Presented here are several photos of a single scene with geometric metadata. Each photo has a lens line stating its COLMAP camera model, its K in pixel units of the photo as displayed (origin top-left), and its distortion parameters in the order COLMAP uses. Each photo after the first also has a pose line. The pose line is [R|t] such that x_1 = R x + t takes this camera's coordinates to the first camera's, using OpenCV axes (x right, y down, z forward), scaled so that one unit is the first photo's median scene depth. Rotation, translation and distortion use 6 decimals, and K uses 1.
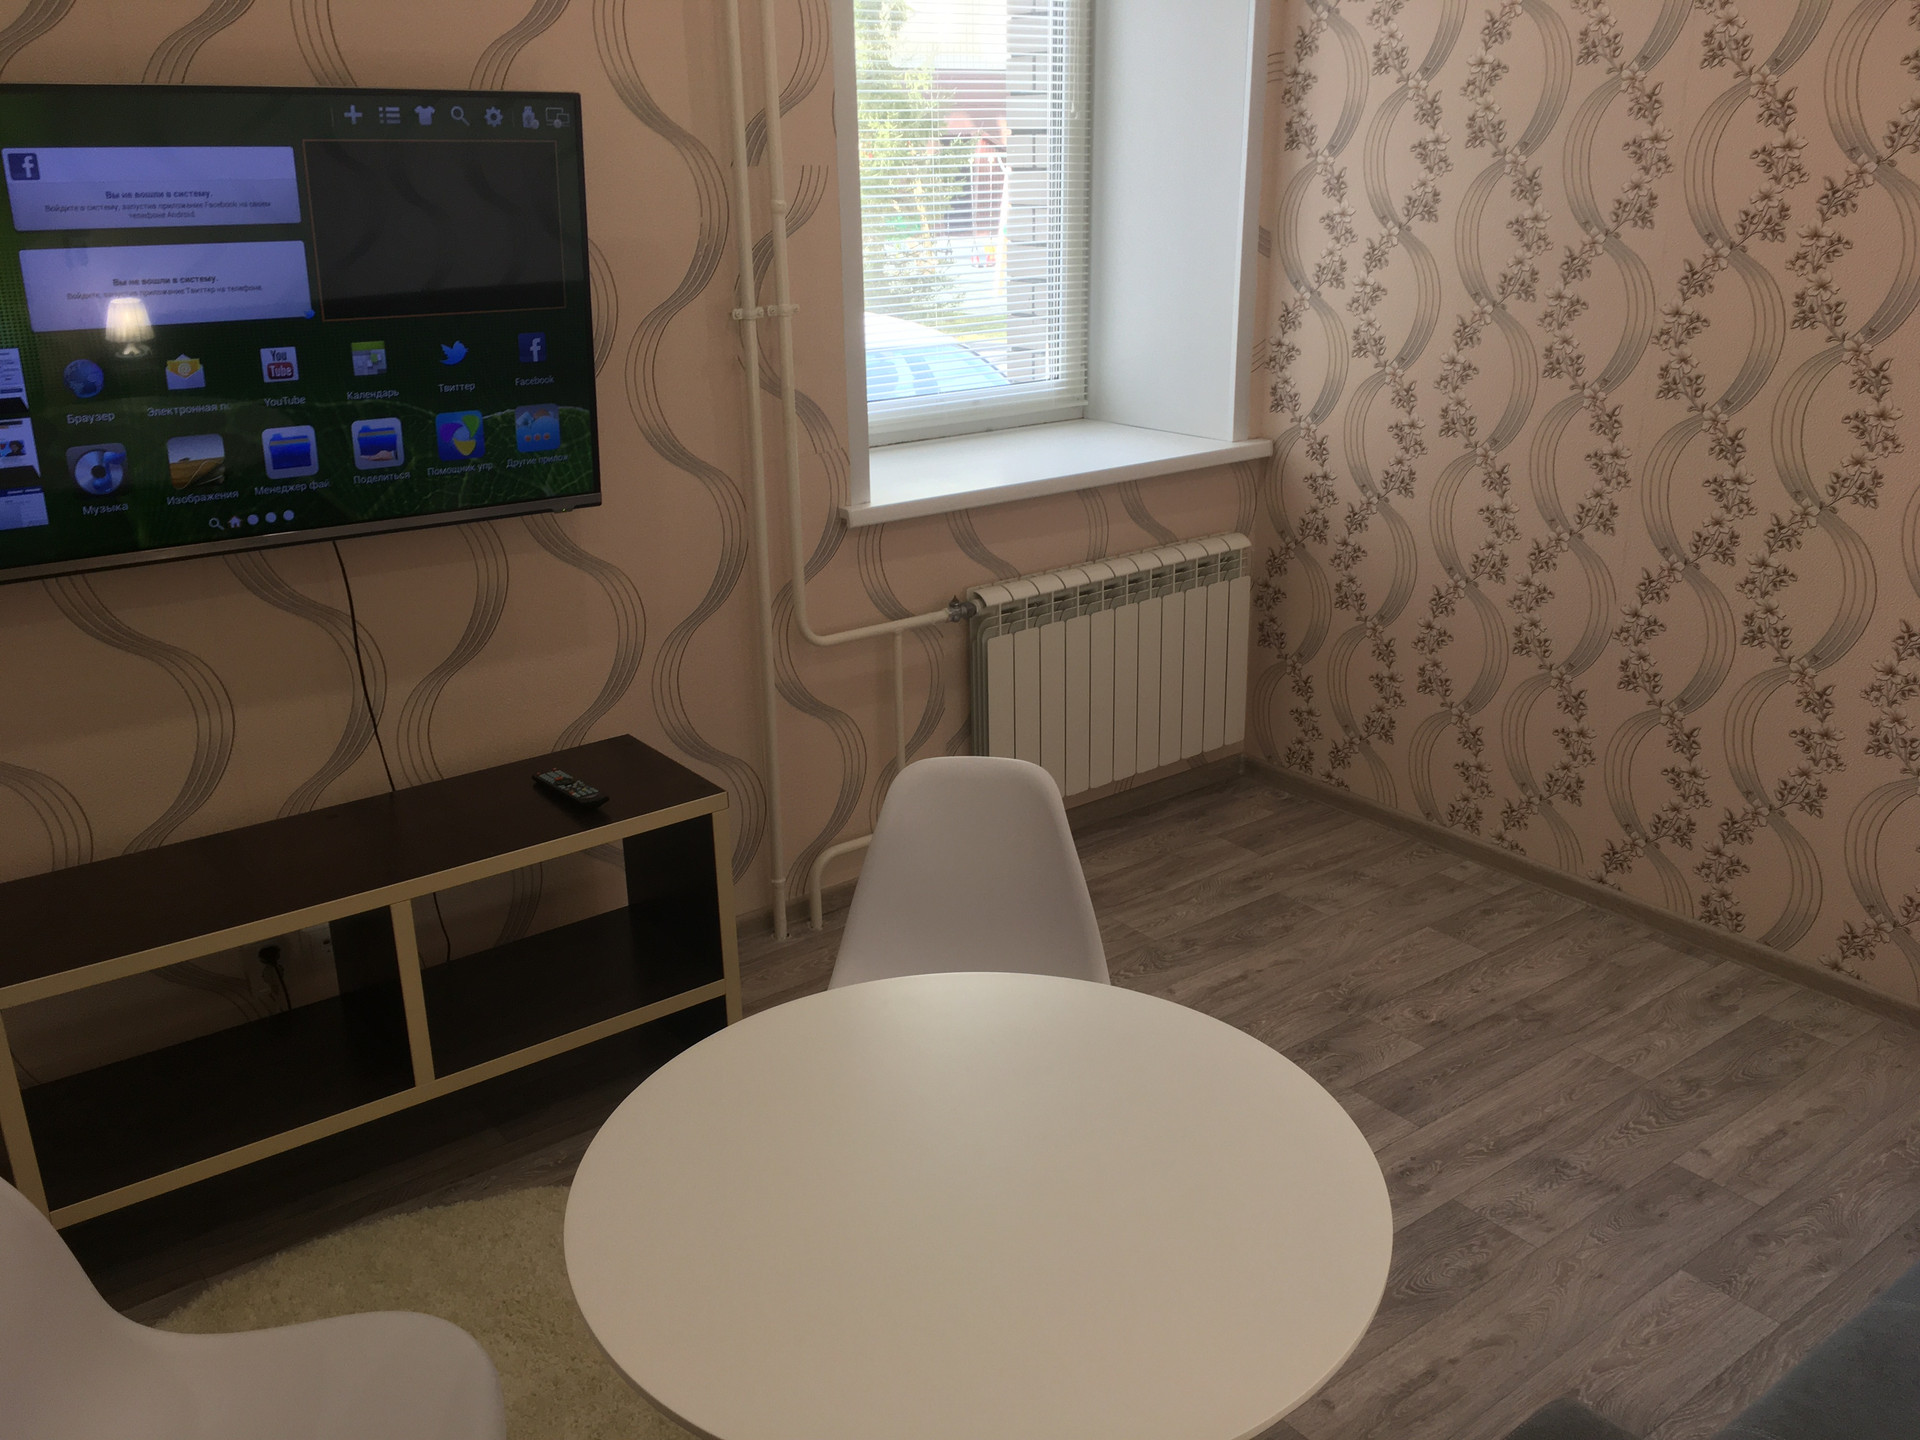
lens RADIAL K [[1634.1, 0, 954.9], [0, 1634.1, 727.7], [0, 0, 1]] dist [0.045469, -0.069664]
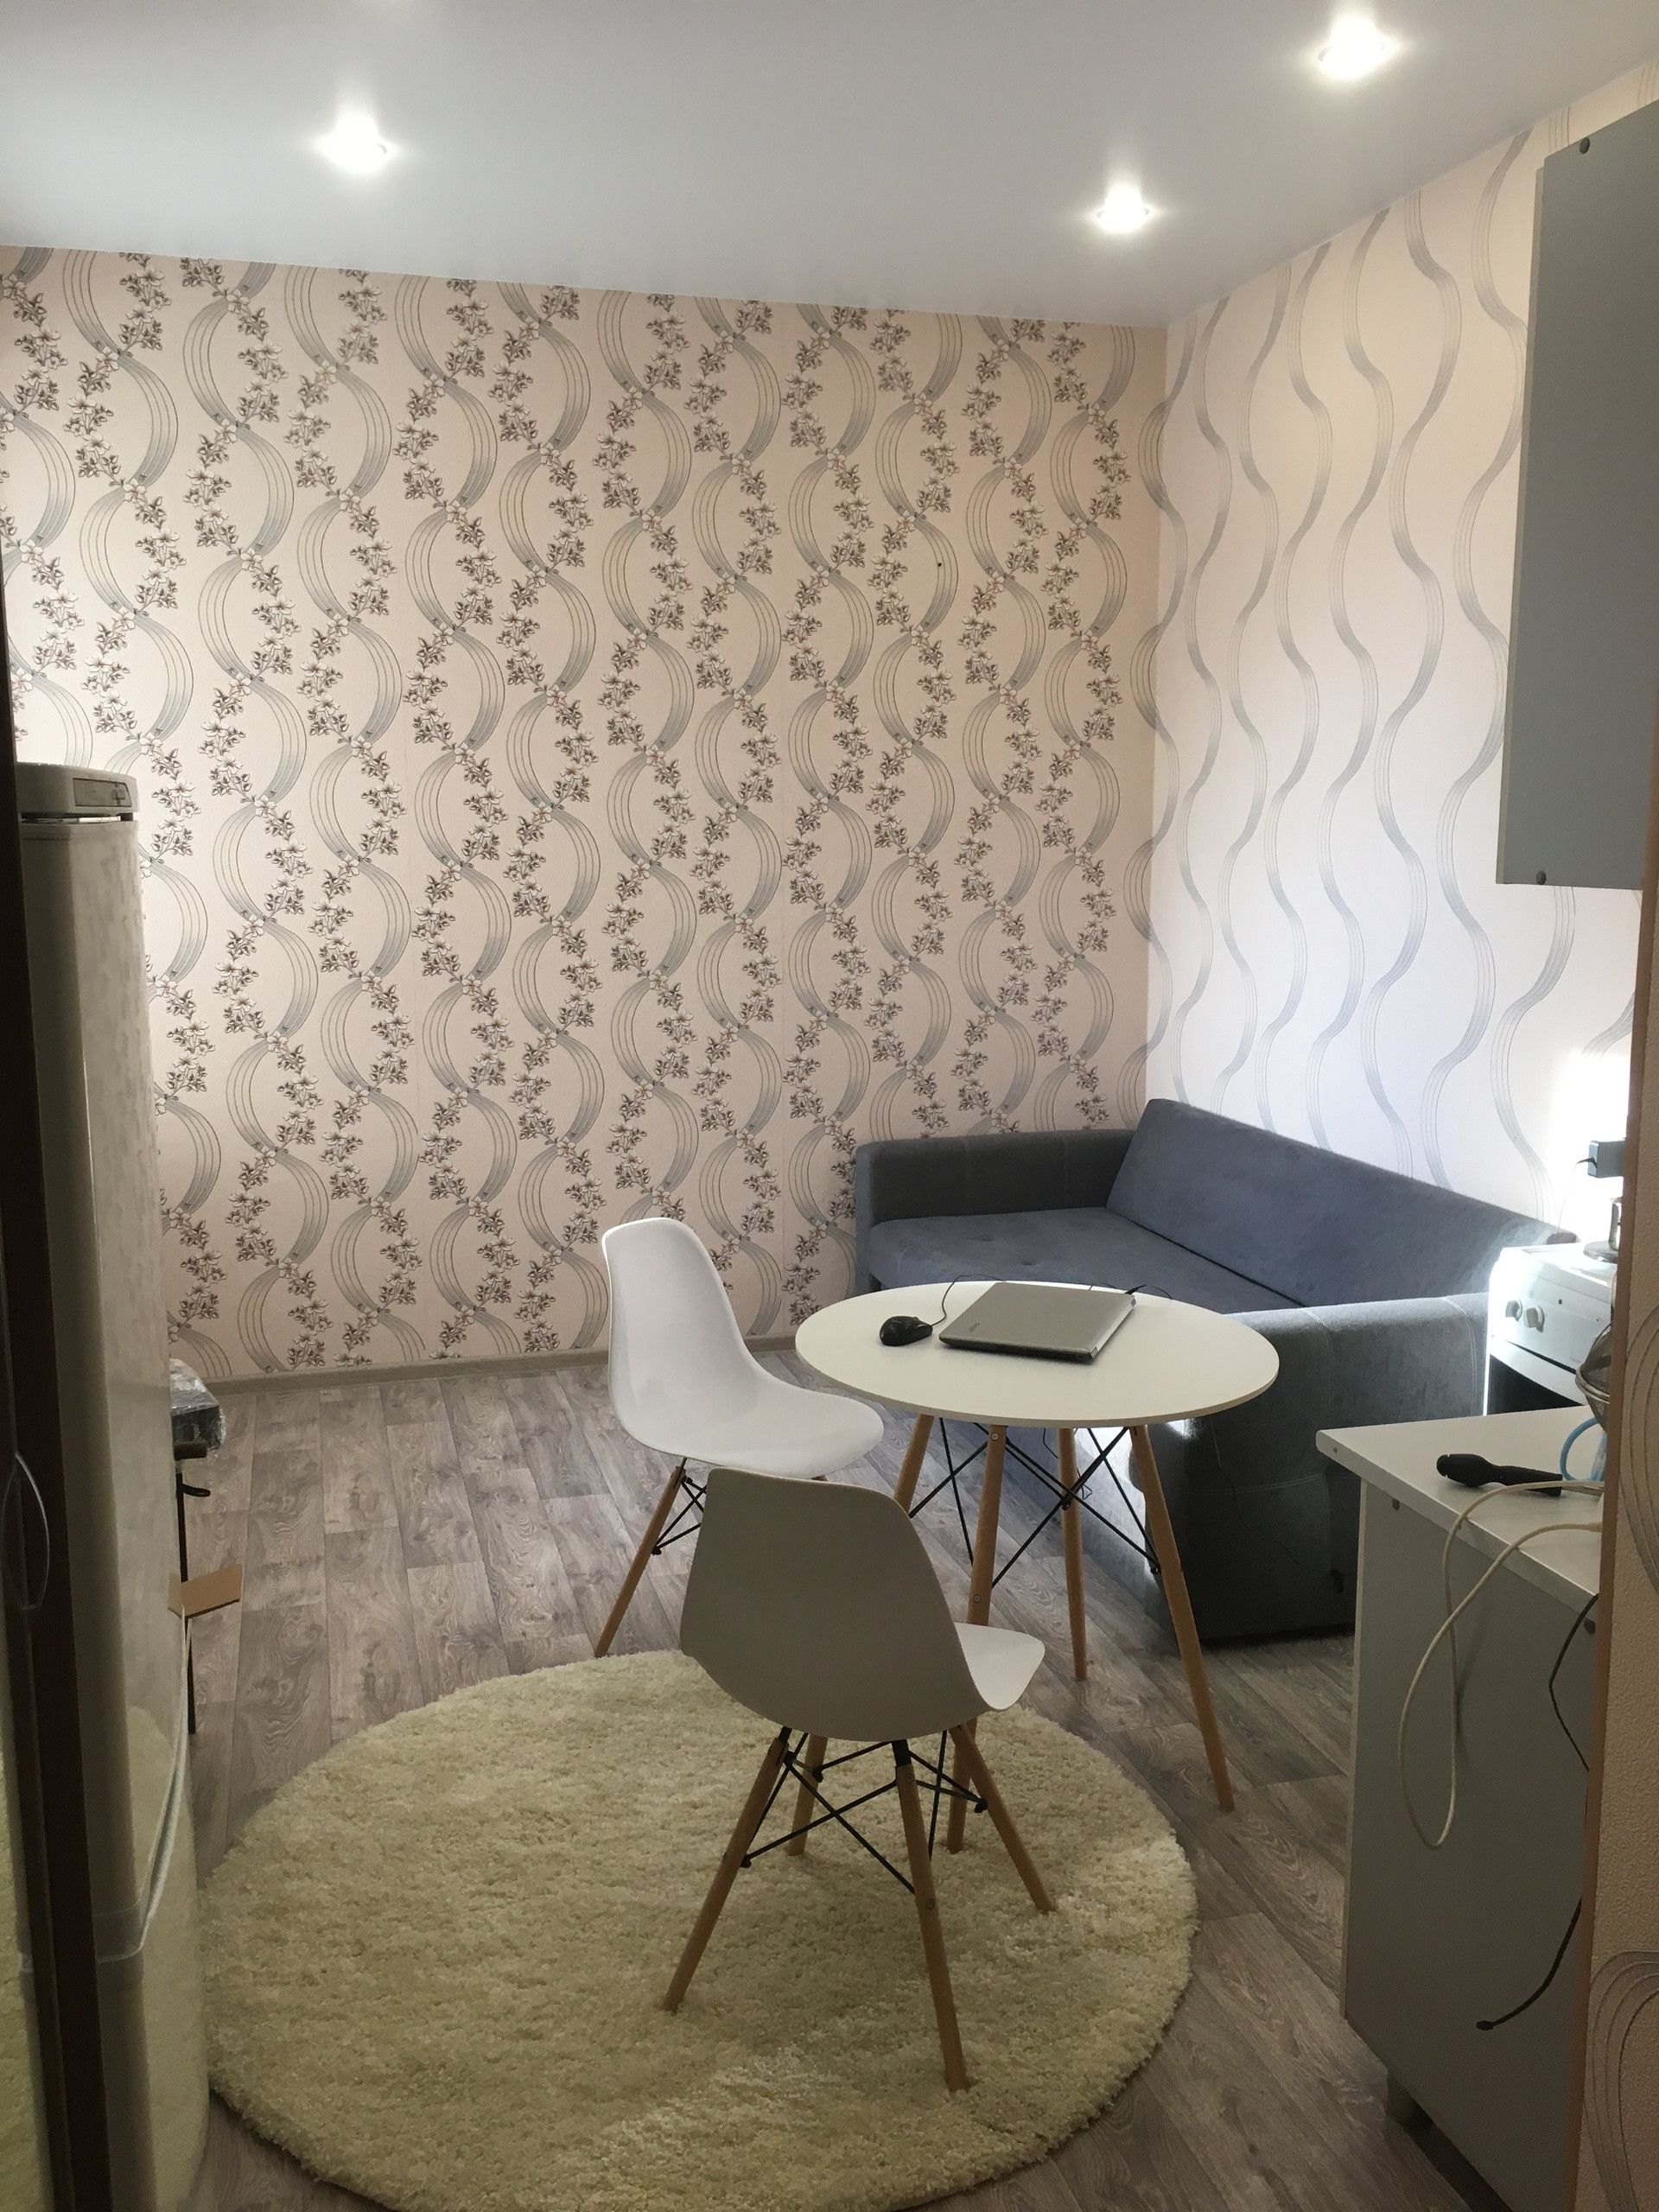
lens RADIAL K [[1882.7, 0, 823.6], [0, 1882.7, 1112.2], [0, 0, 1]] dist [0.045469, -0.069664]
pose [[0.359969, -0.128500, 0.924073, -0.849143], [0.311617, 0.950147, 0.010736, -0.009079], [-0.879385, 0.284092, 0.382066, 0.149498]]
